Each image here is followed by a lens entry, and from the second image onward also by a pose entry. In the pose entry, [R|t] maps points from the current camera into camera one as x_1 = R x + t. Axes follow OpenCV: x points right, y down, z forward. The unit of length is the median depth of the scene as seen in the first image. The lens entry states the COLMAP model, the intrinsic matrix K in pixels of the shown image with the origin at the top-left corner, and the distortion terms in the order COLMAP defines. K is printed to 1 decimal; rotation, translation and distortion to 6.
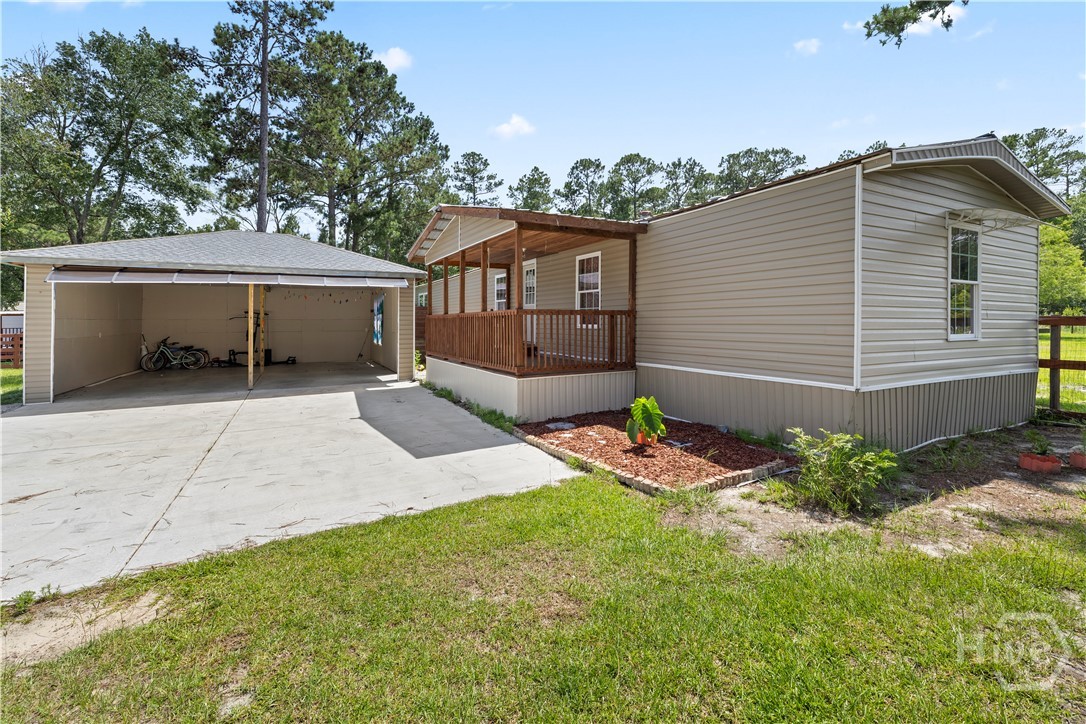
lens RADIAL K [[476.9, 0, 541.7], [0, 476.9, 317.9], [0, 0, 1]] dist [0.001898, 0.000457]
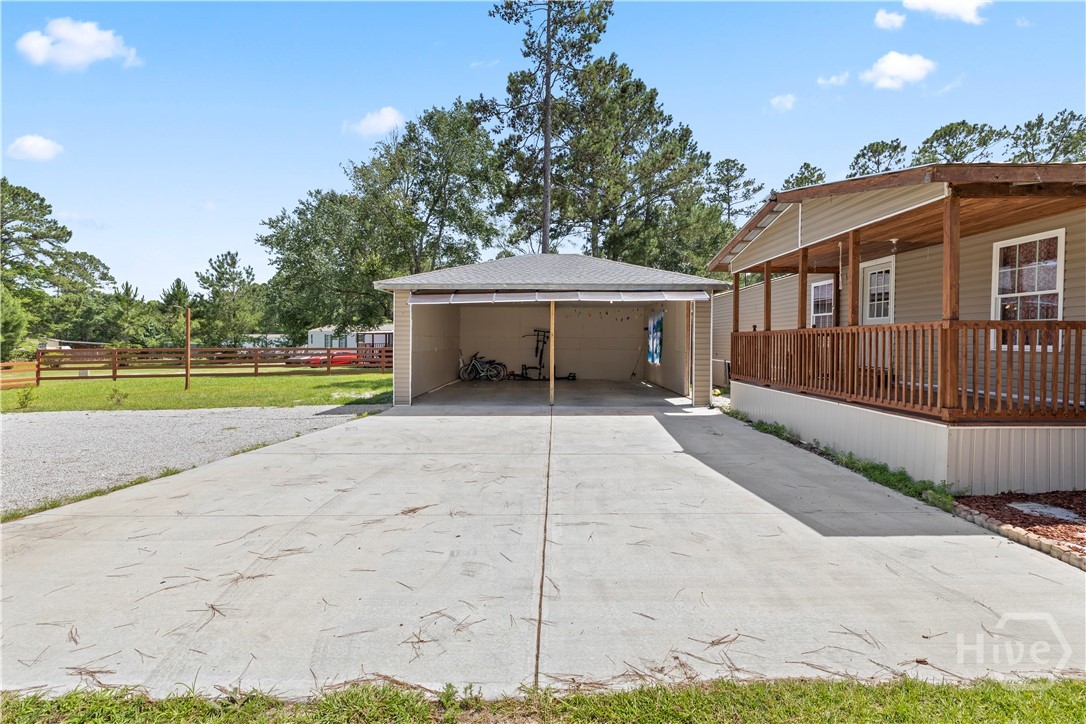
lens RADIAL K [[468.1, 0, 540.2], [0, 468.1, 344.4], [0, 0, 1]] dist [0.002761, 0.000685]
pose [[0.878496, 0.010560, -0.477633, -0.079978], [-0.003527, 0.999872, 0.015618, 0.002316], [0.477737, -0.012036, 0.878420, 0.056351]]
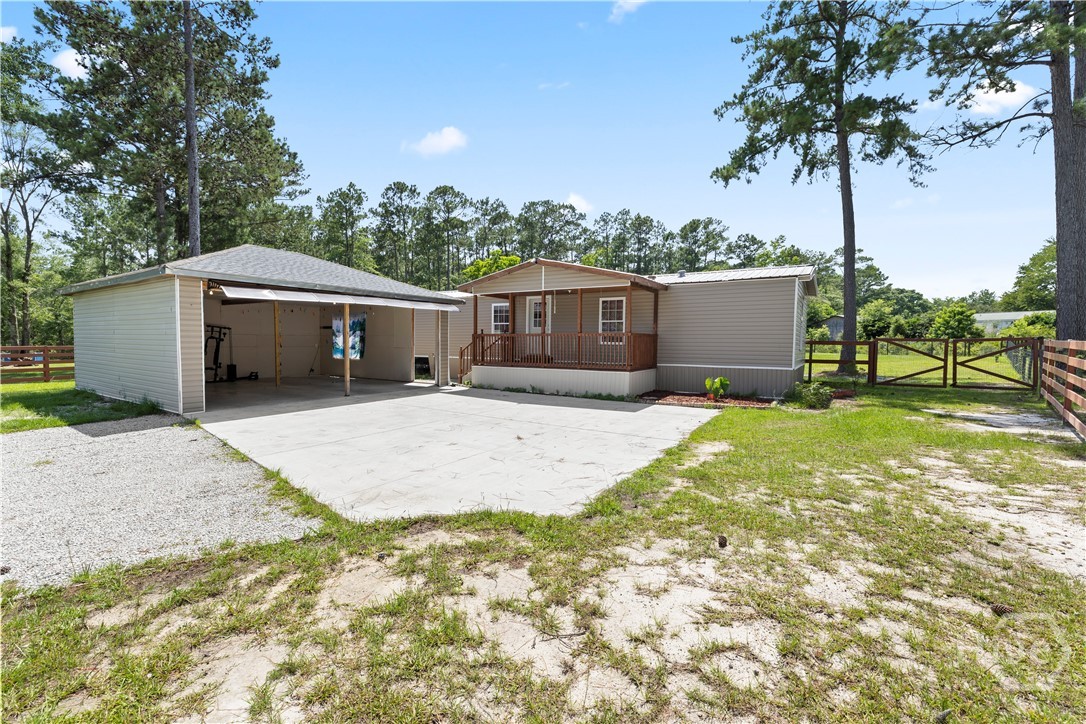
lens RADIAL K [[459.7, 0, 542.9], [0, 459.7, 363.9], [0, 0, 1]] dist [-0.001387, 0.000396]
pose [[0.871188, -0.012446, 0.490791, -0.388994], [-0.015525, 0.998480, 0.052880, 0.003909], [-0.490704, -0.053688, 0.869671, -0.102942]]
